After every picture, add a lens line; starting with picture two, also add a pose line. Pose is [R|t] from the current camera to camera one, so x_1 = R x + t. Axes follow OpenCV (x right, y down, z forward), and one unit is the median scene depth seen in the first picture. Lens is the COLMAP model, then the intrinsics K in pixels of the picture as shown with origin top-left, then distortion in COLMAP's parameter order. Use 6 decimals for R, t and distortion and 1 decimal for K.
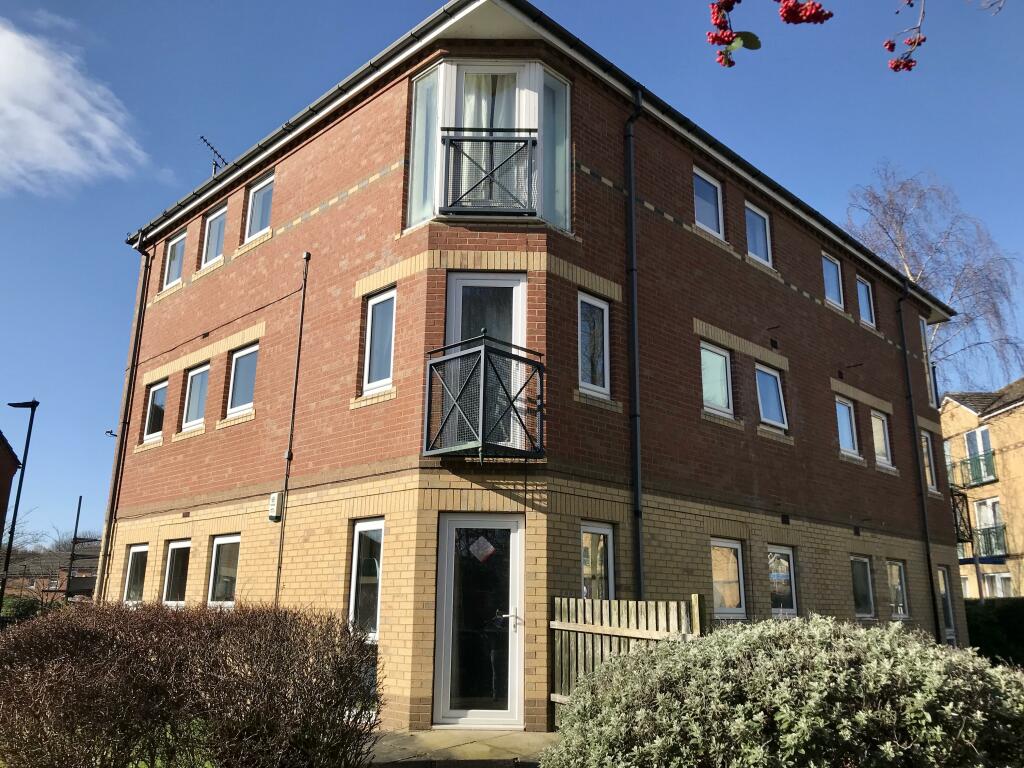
lens RADIAL K [[829.0, 0, 512.0], [0, 829.0, 384.0], [0, 0, 1]] dist [0.087726, -0.187831]
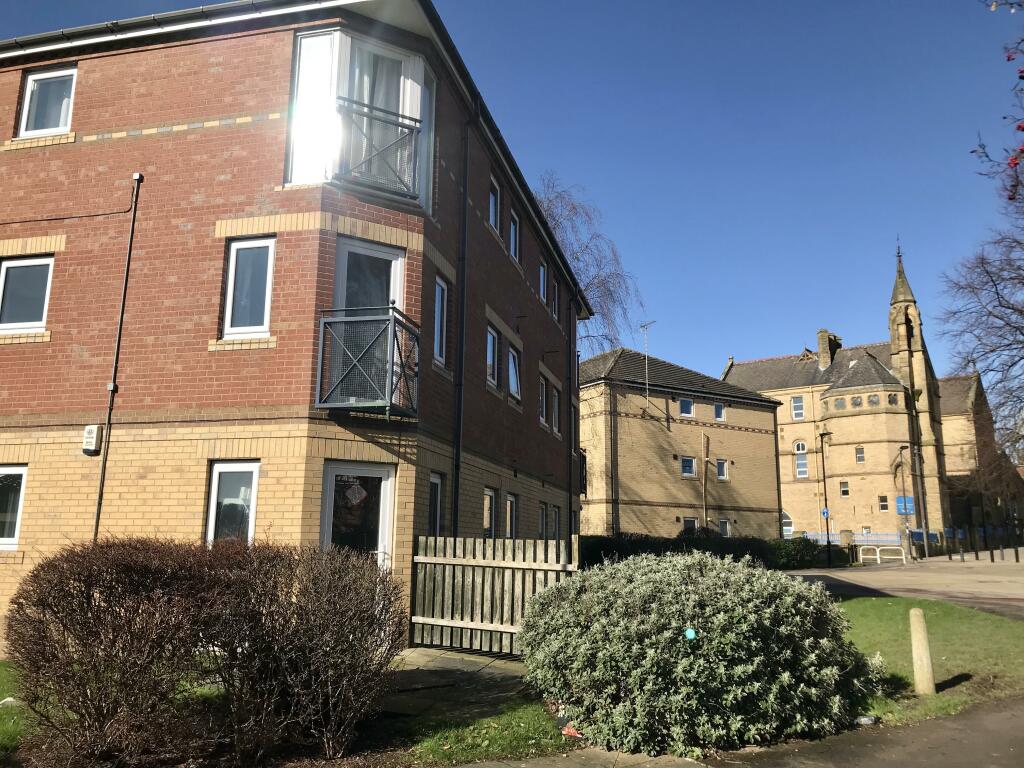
lens RADIAL K [[821.3, 0, 512.0], [0, 821.3, 384.0], [0, 0, 1]] dist [0.002205, -0.001708]
pose [[0.856103, 0.097355, 0.507553, -0.396972], [-0.133472, 0.990429, 0.035155, -0.013433], [-0.499273, -0.097840, 0.860903, -0.037281]]
